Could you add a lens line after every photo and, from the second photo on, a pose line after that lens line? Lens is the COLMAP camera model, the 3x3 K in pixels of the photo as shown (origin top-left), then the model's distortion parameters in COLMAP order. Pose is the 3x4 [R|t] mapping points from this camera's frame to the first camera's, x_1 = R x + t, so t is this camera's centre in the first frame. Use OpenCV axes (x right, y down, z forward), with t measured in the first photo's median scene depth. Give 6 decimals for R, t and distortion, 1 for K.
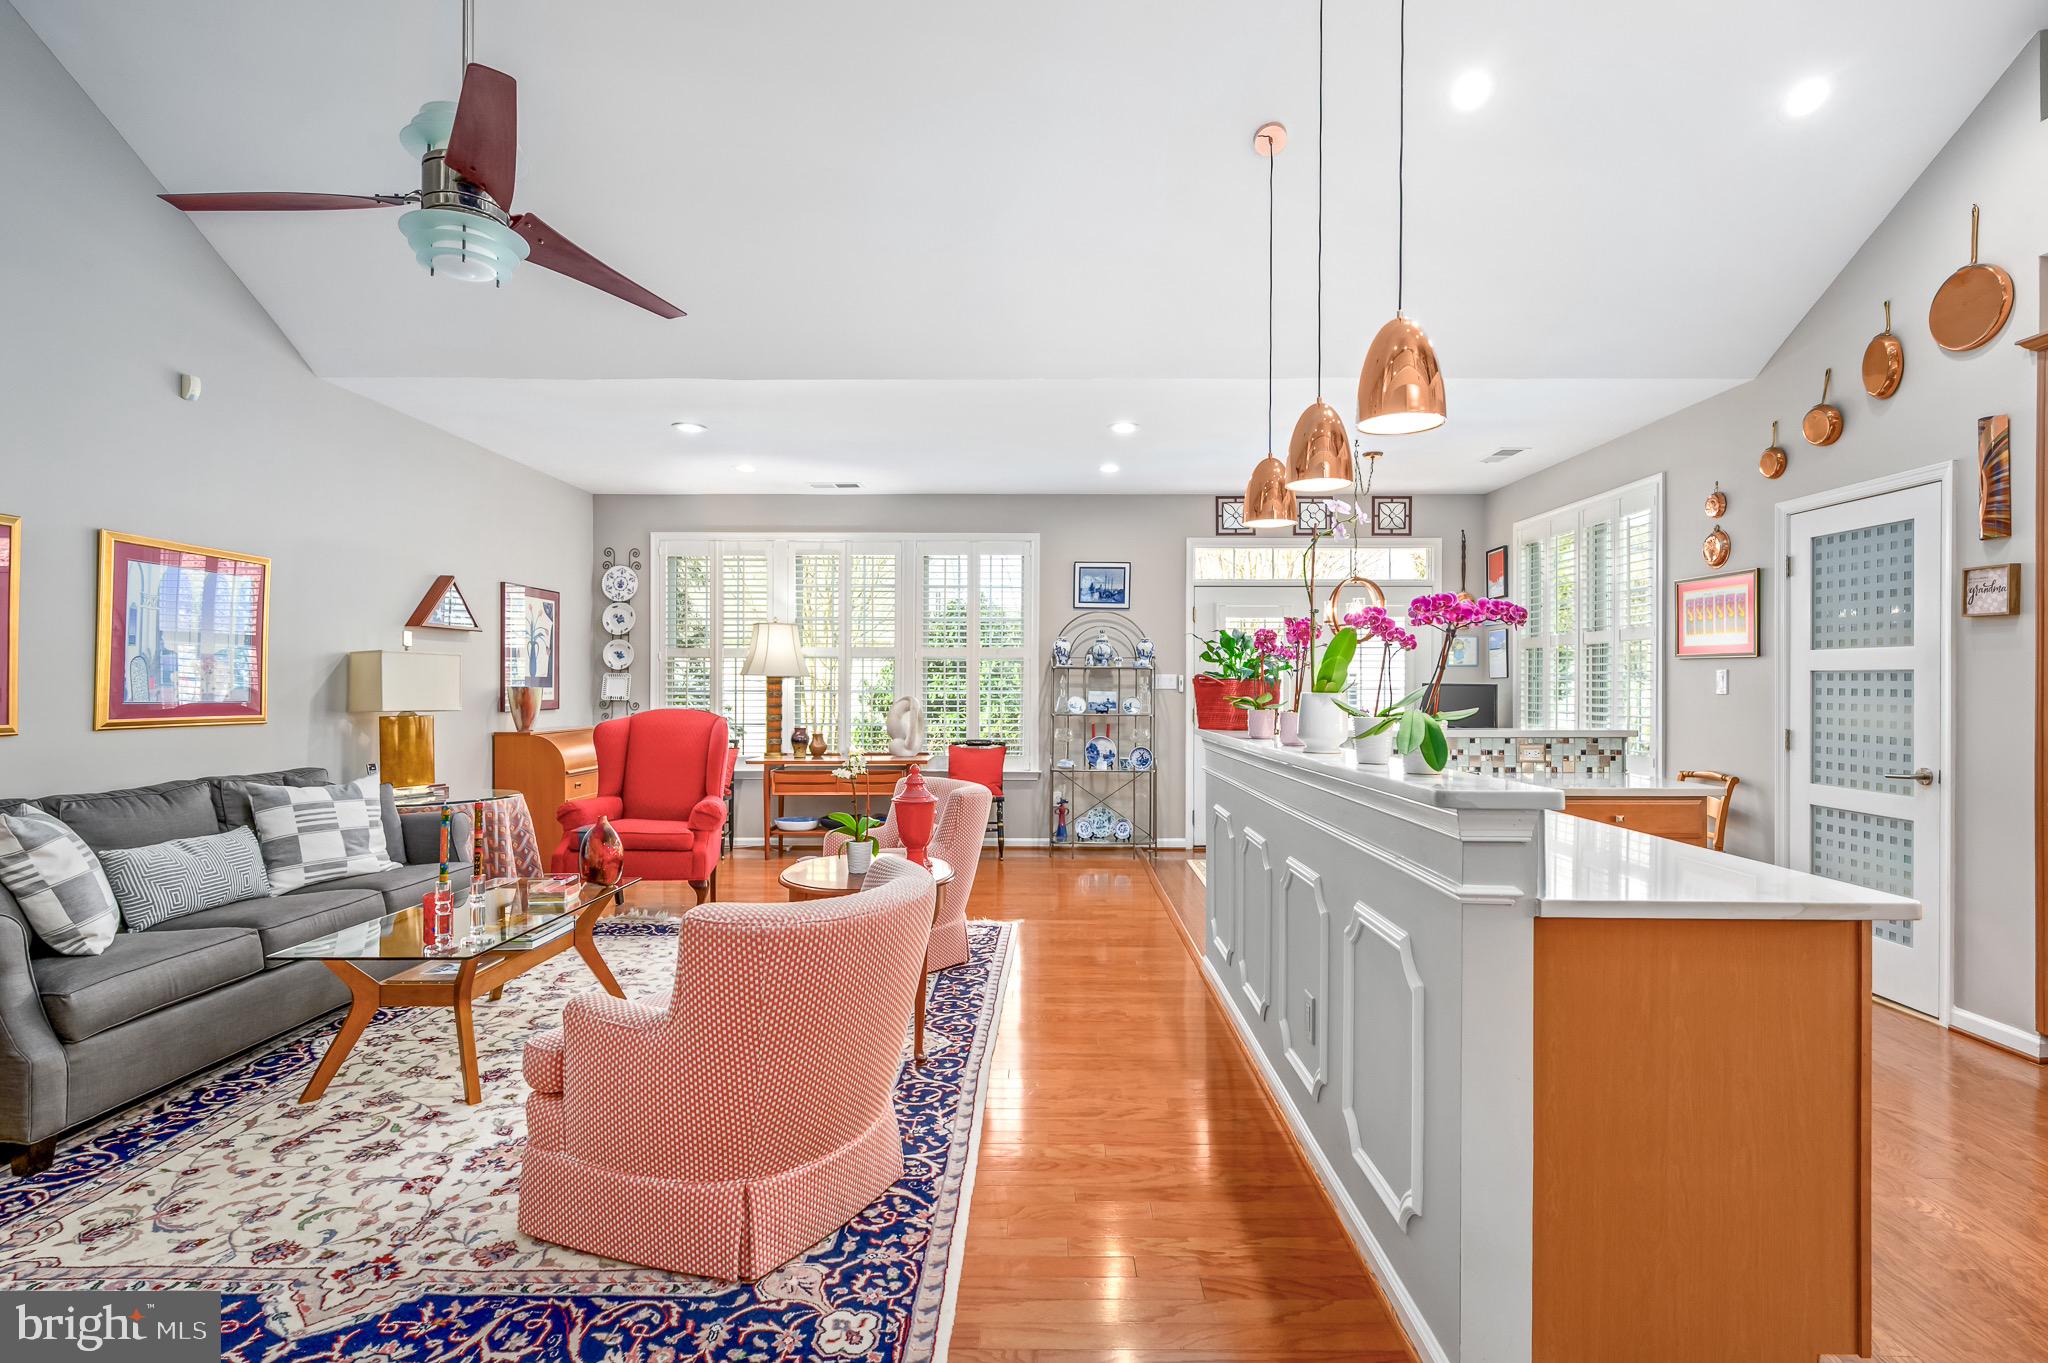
lens RADIAL K [[989.8, 0, 1039.8], [0, 989.8, 682.9], [0, 0, 1]] dist [-0.000769, 0.002111]
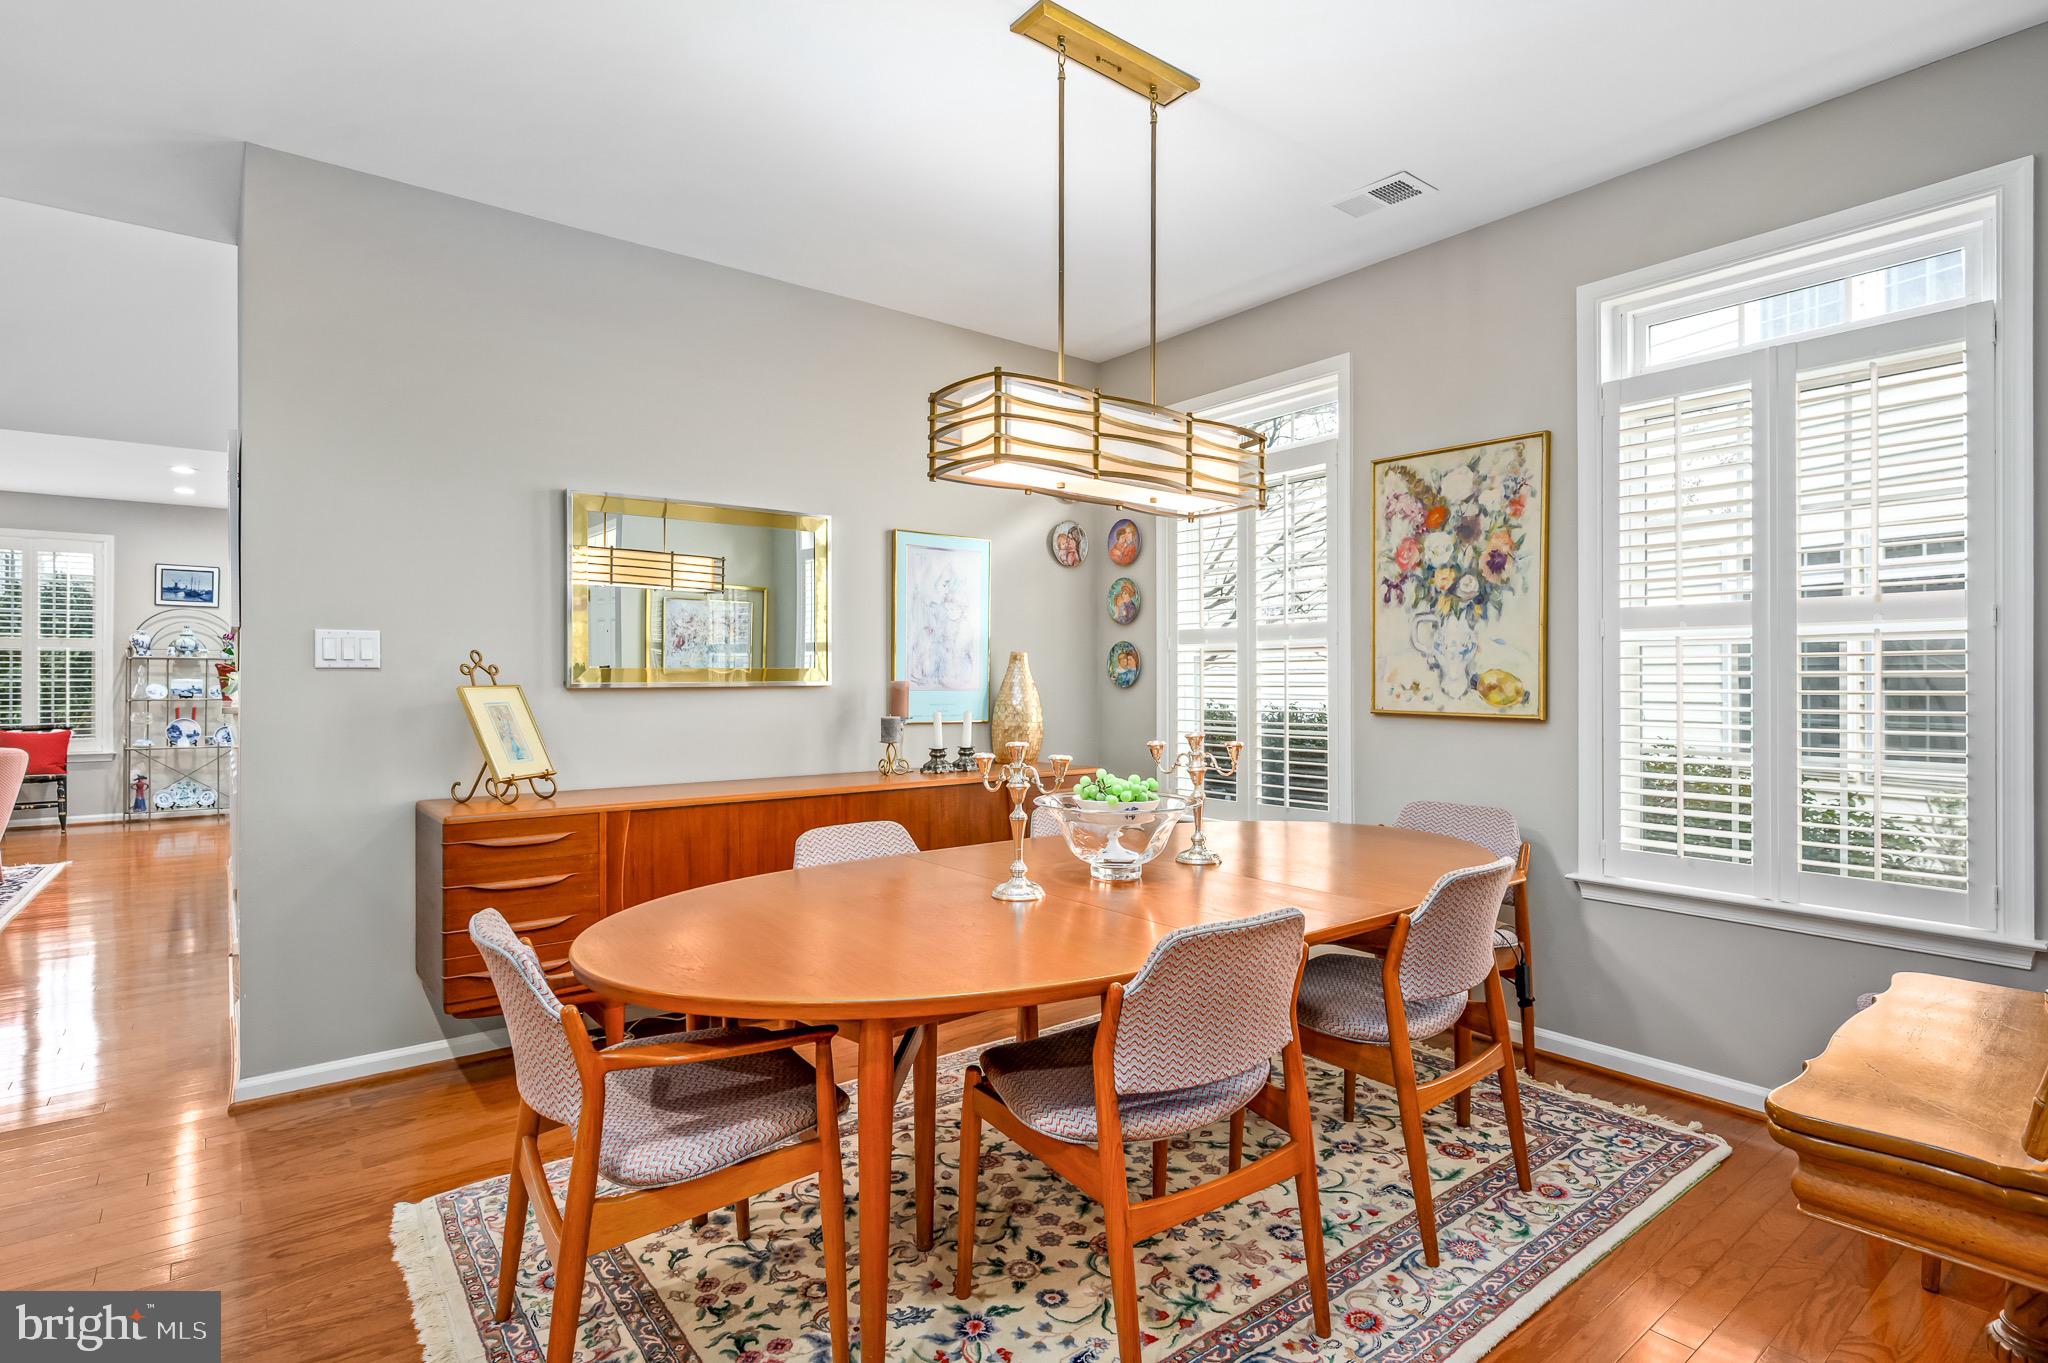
lens RADIAL K [[989.8, 0, 1038.2], [0, 989.8, 678.9], [0, 0, 1]] dist [-0.000769, 0.002111]
pose [[0.768654, -0.002752, 0.639659, 0.160281], [0.000305, 0.999992, 0.003935, 0.007188], [-0.639665, -0.002829, 0.768649, -0.938313]]
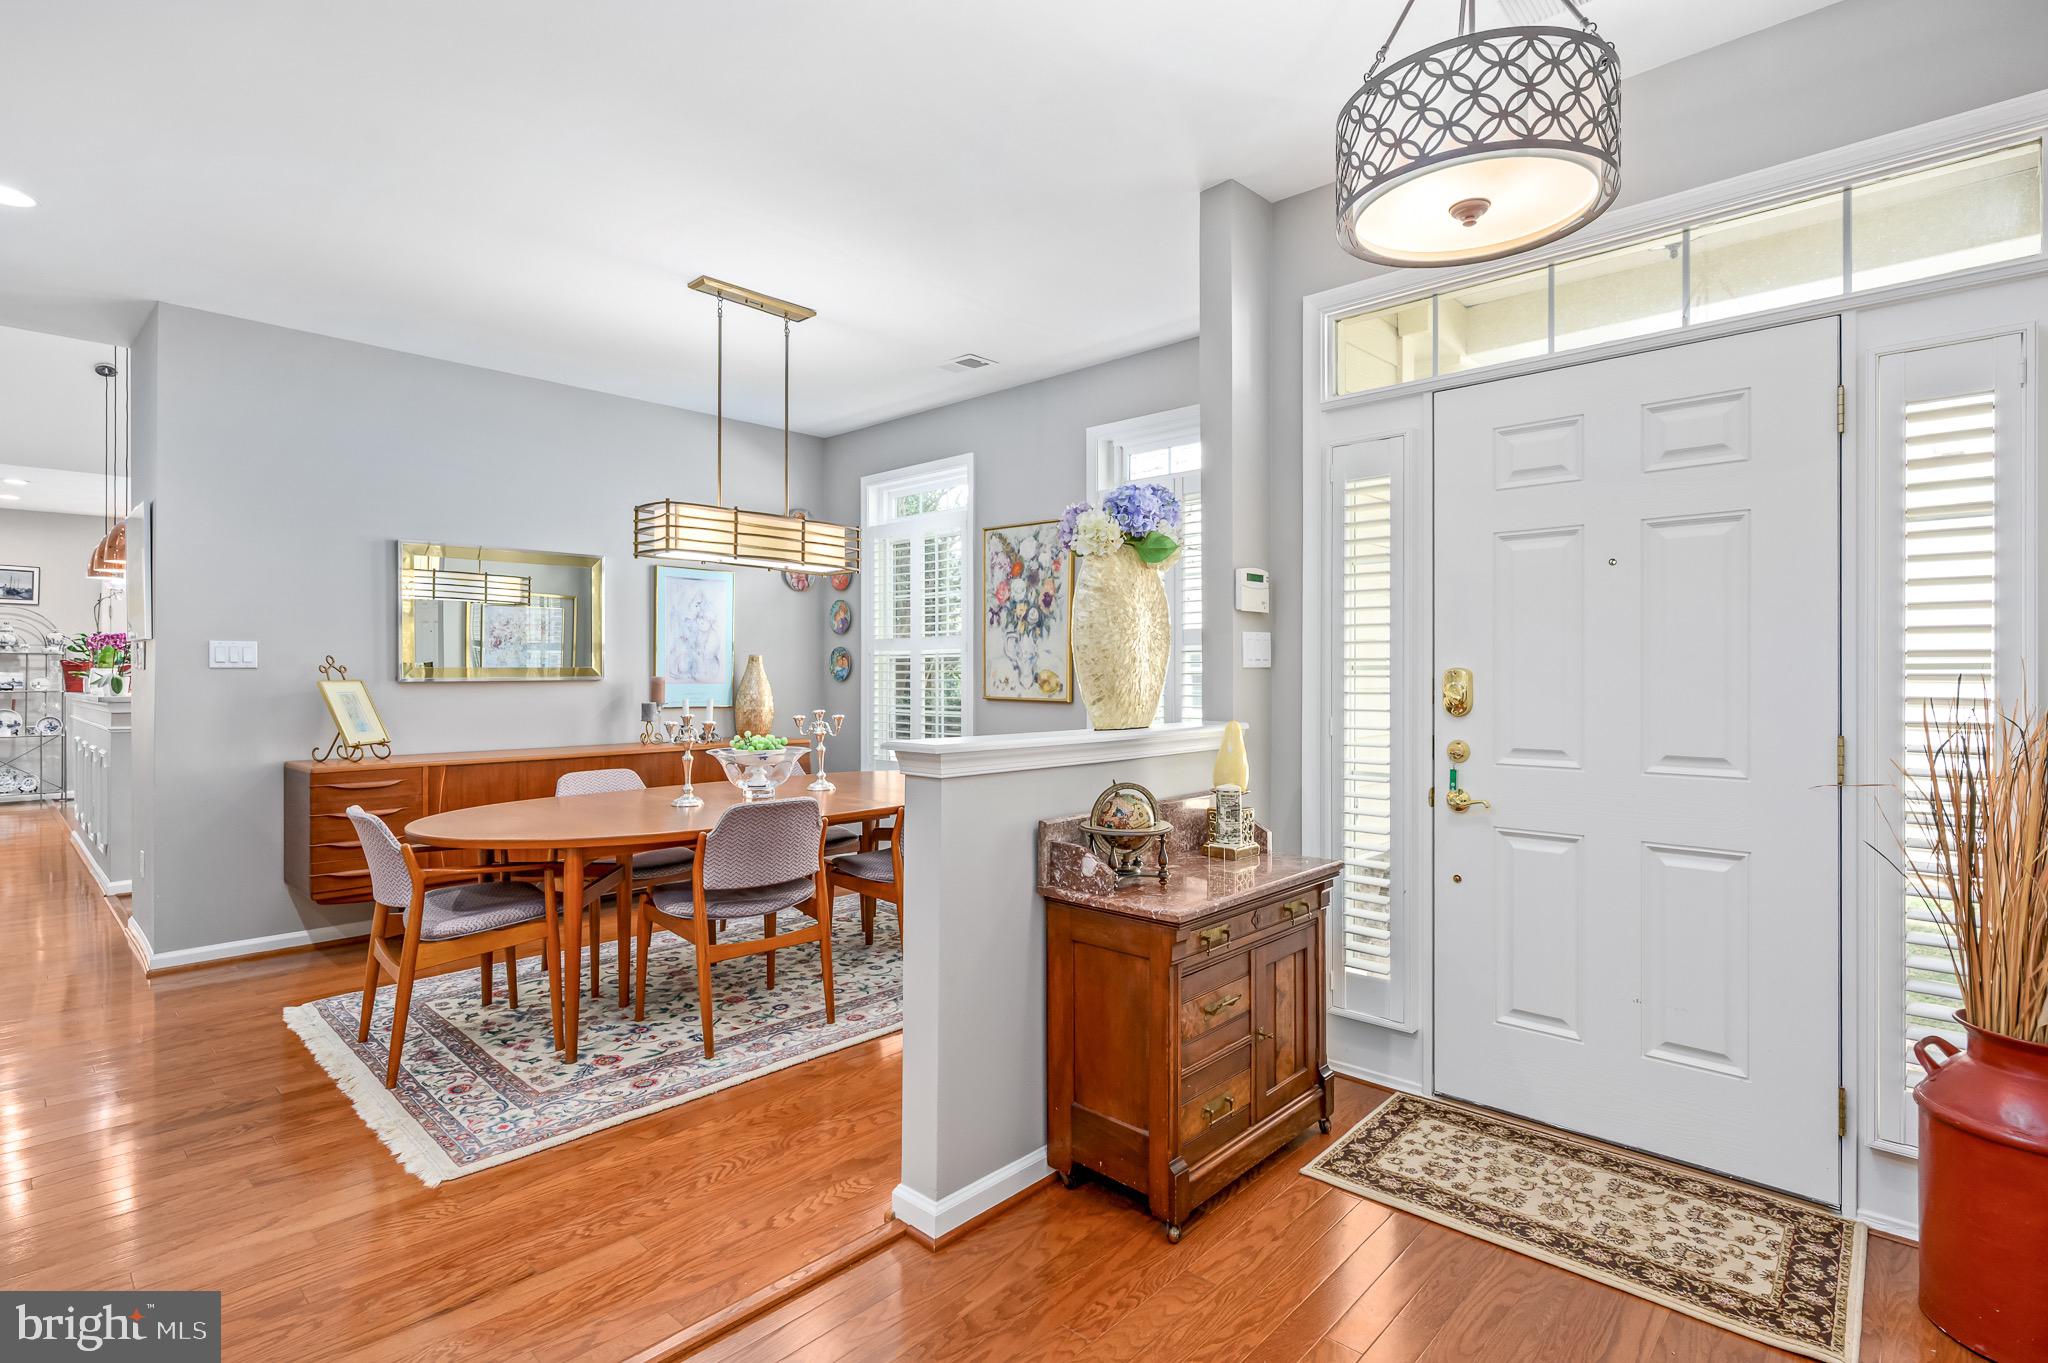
lens RADIAL K [[989.8, 0, 1031.4], [0, 989.8, 671.4], [0, 0, 1]] dist [-0.000769, 0.002111]
pose [[0.677273, -0.001655, 0.735730, 0.036913], [-0.001753, 0.999991, 0.003864, 0.000199], [-0.735730, -0.003906, 0.677264, -1.378243]]
